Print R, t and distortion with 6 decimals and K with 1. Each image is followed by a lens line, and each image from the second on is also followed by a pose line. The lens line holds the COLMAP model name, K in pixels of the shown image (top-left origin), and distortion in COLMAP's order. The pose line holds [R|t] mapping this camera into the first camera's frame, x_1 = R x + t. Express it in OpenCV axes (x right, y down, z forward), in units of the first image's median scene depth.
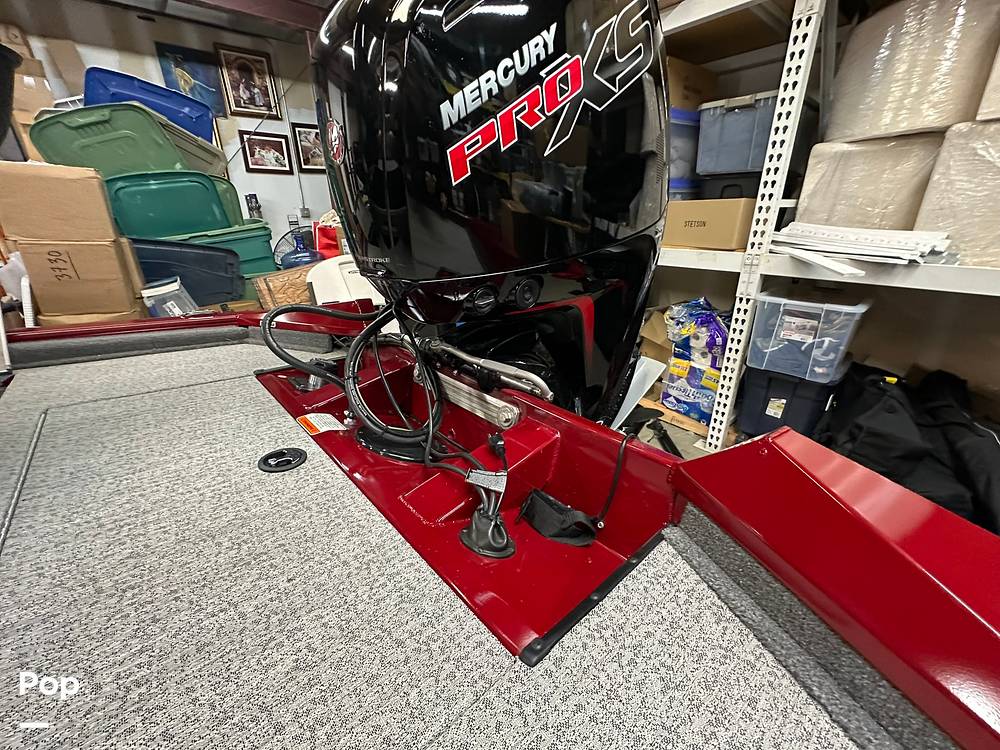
lens RADIAL K [[404.6, 0, 502.3], [0, 404.6, 376.5], [0, 0, 1]] dist [-0.000962, -0.000100]
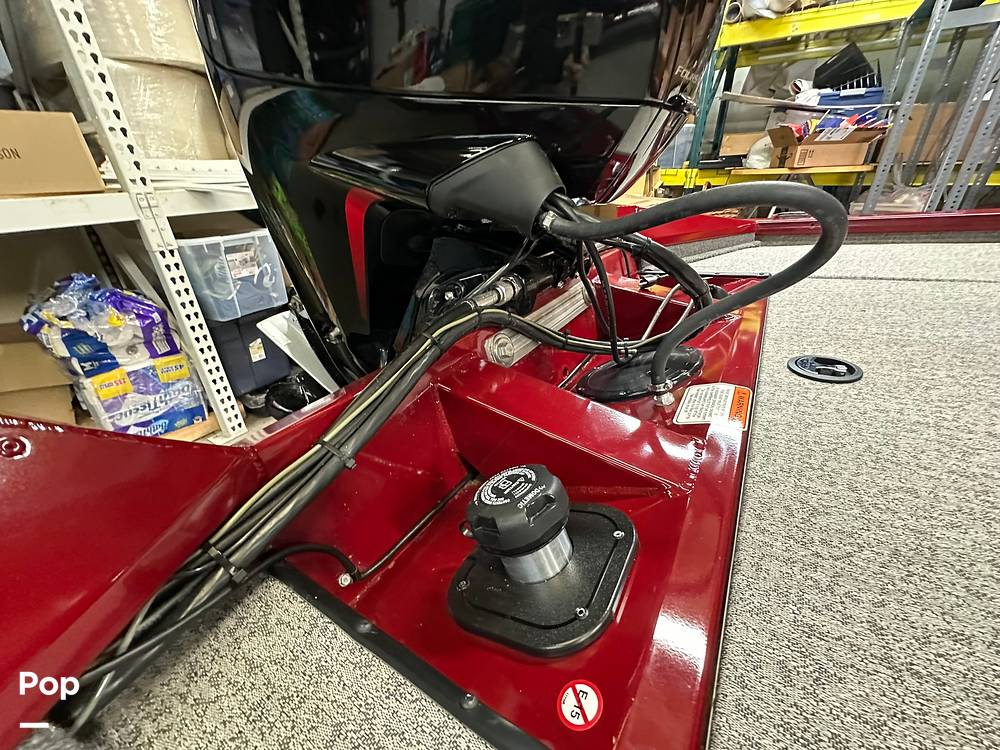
lens RADIAL K [[405.3, 0, 501.4], [0, 405.3, 371.2], [0, 0, 1]] dist [-0.001739, -0.000417]
pose [[-0.275507, -0.412961, 0.868078, -0.408702], [0.395049, 0.774611, 0.493876, -0.153441], [-0.876374, 0.479000, -0.050271, 0.619872]]
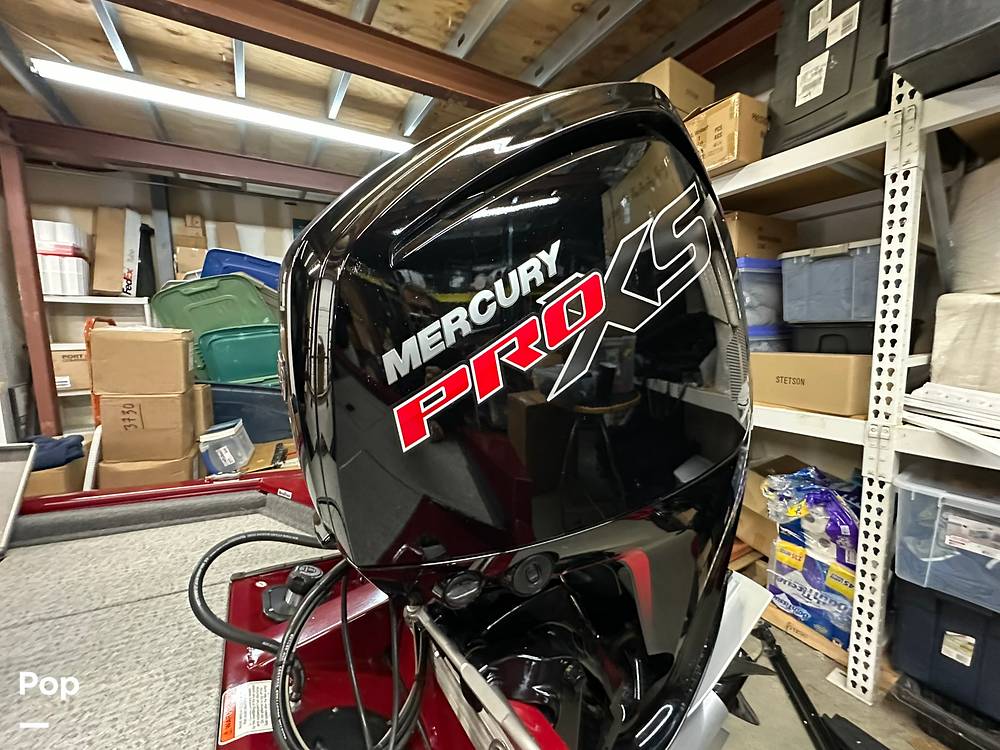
lens RADIAL K [[405.3, 0, 501.4], [0, 405.3, 371.2], [0, 0, 1]] dist [-0.001739, -0.000417]
pose [[0.981939, 0.016734, -0.188457, 0.055492], [-0.069168, 0.958882, -0.275248, -0.142388], [0.176102, 0.283312, 0.942721, 0.116500]]
